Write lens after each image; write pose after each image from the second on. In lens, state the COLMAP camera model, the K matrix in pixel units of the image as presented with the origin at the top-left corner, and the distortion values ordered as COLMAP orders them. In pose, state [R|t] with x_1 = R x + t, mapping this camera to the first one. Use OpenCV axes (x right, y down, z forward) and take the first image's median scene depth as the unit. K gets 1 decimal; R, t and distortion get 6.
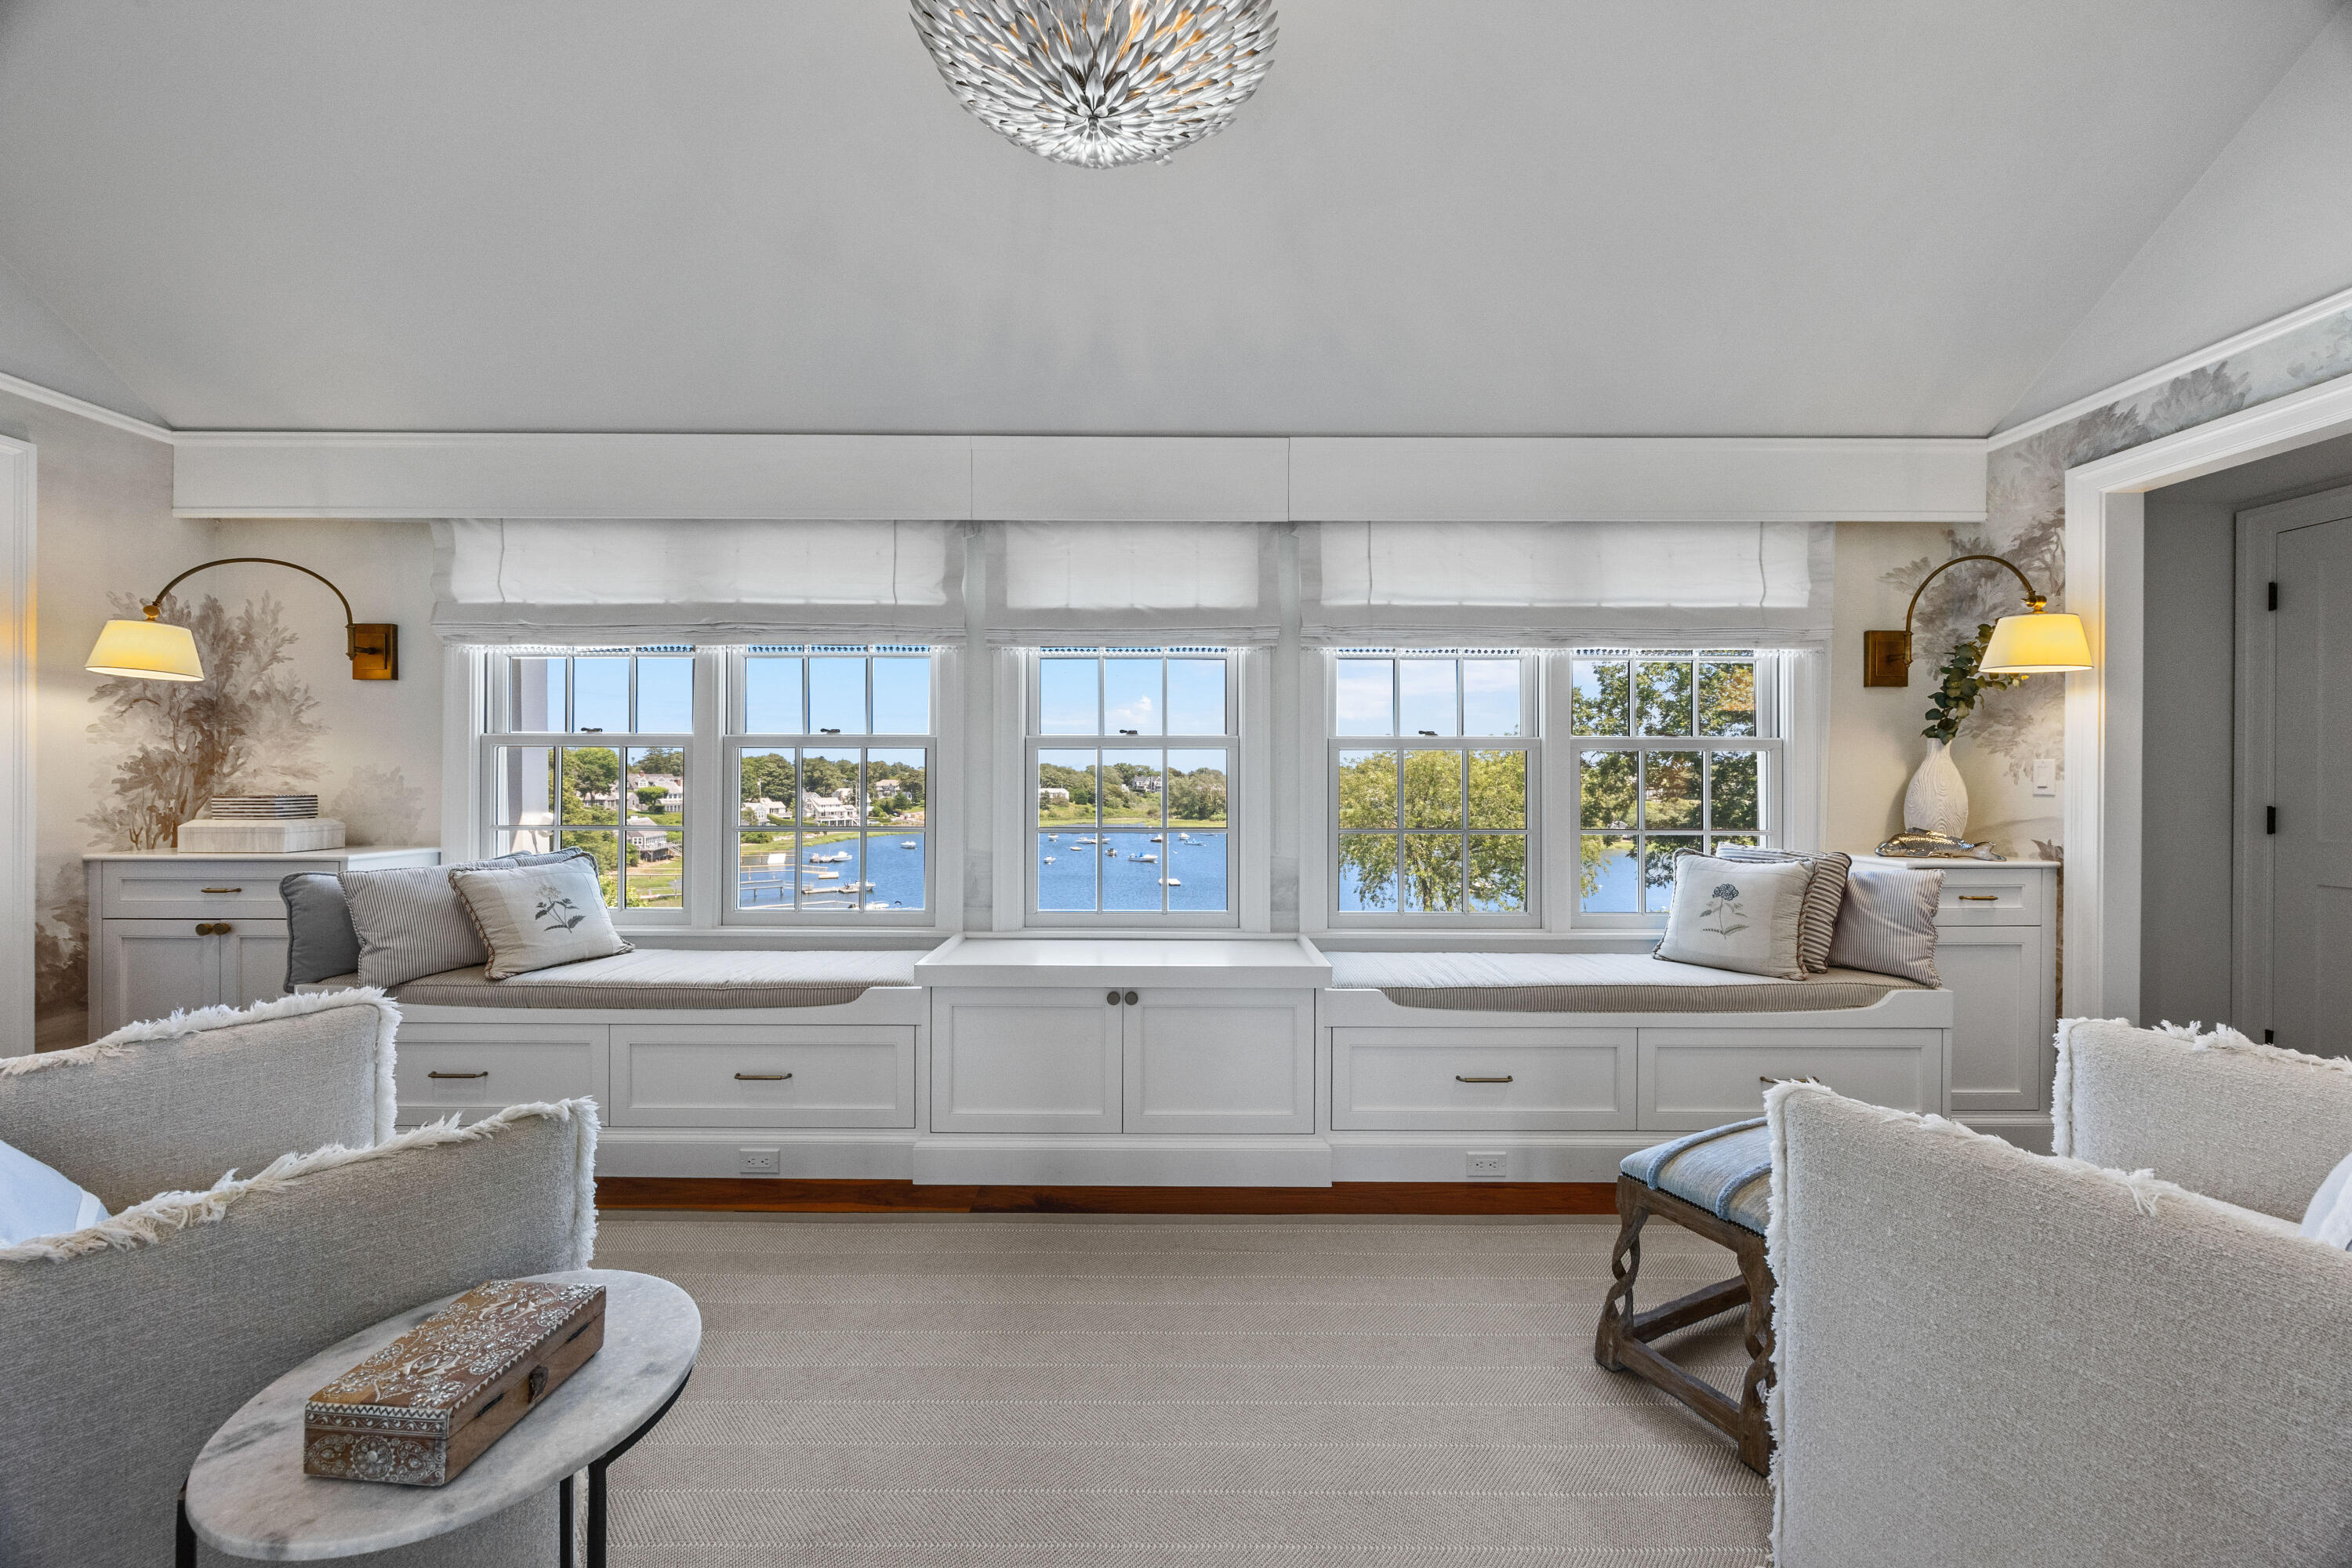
lens RADIAL K [[885.9, 0, 1172.3], [0, 885.9, 776.8], [0, 0, 1]] dist [0.002049, -0.000039]
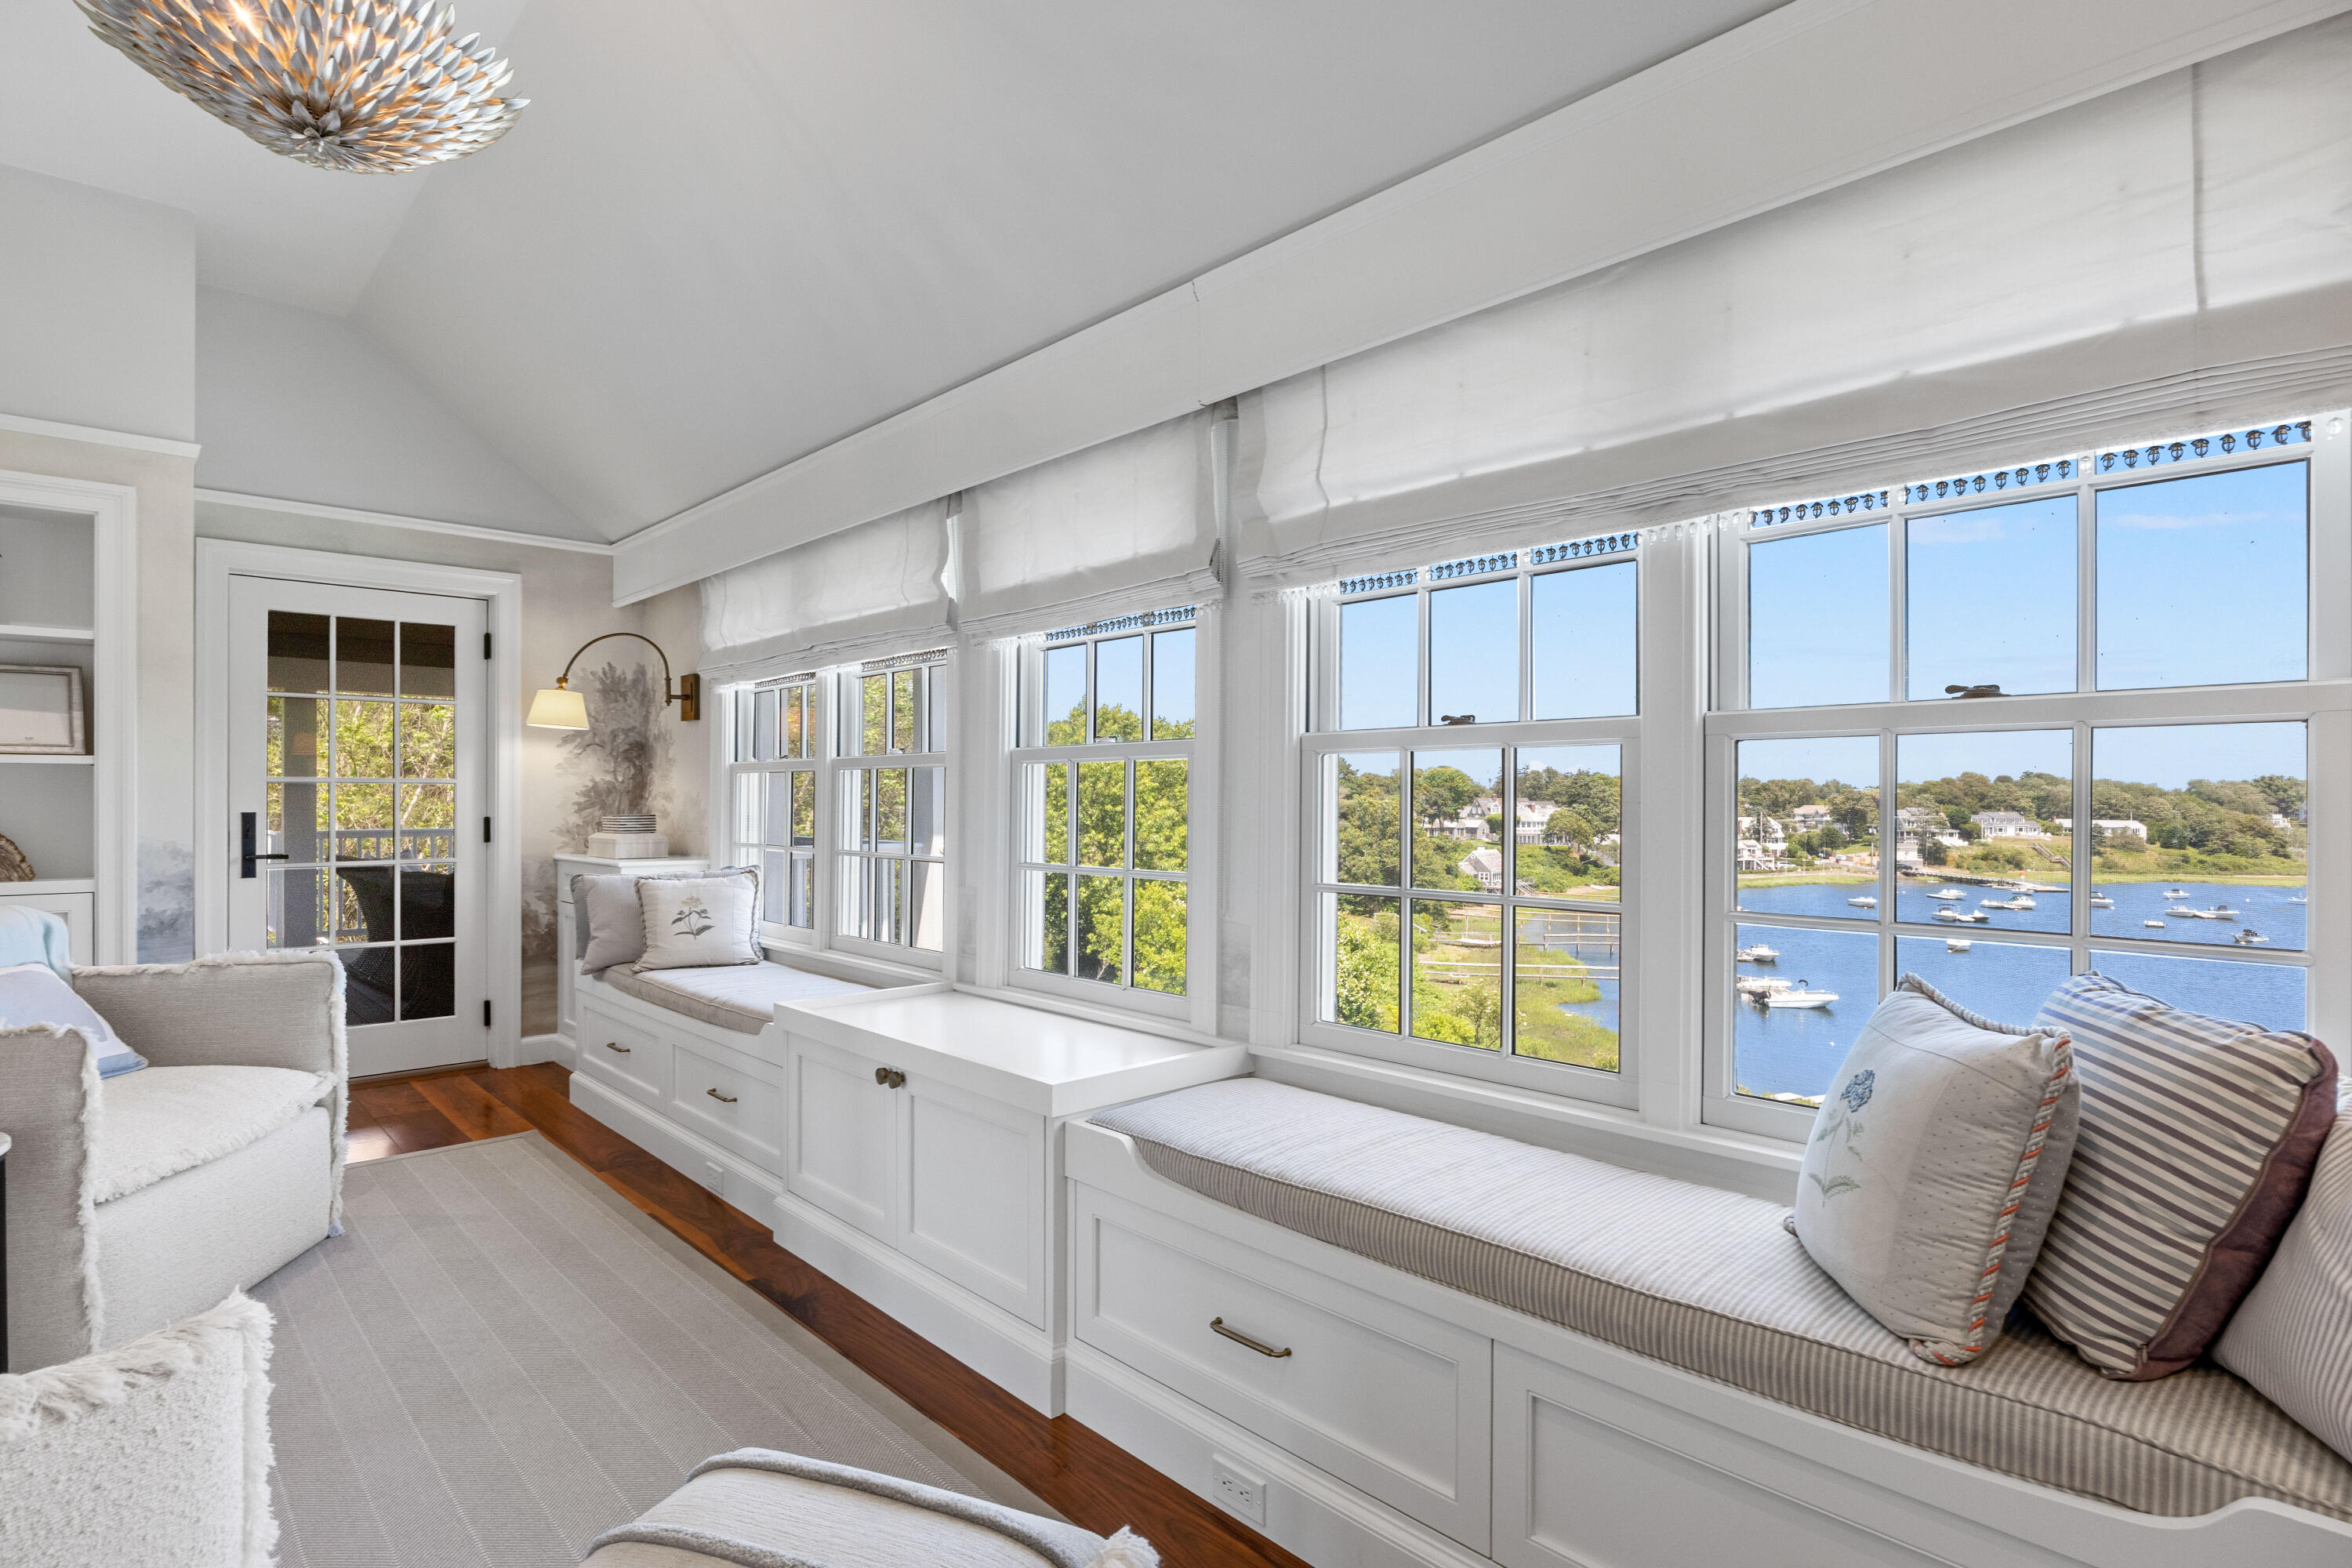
lens RADIAL K [[1170.5, 0, 1181.6], [0, 1170.5, 795.9], [0, 0, 1]] dist [-0.001571, 0.000093]
pose [[0.684496, -0.004225, -0.729004, 0.730472], [0.000850, 0.999987, -0.004997, 0.002547], [0.729016, 0.002801, 0.684491, 0.393249]]
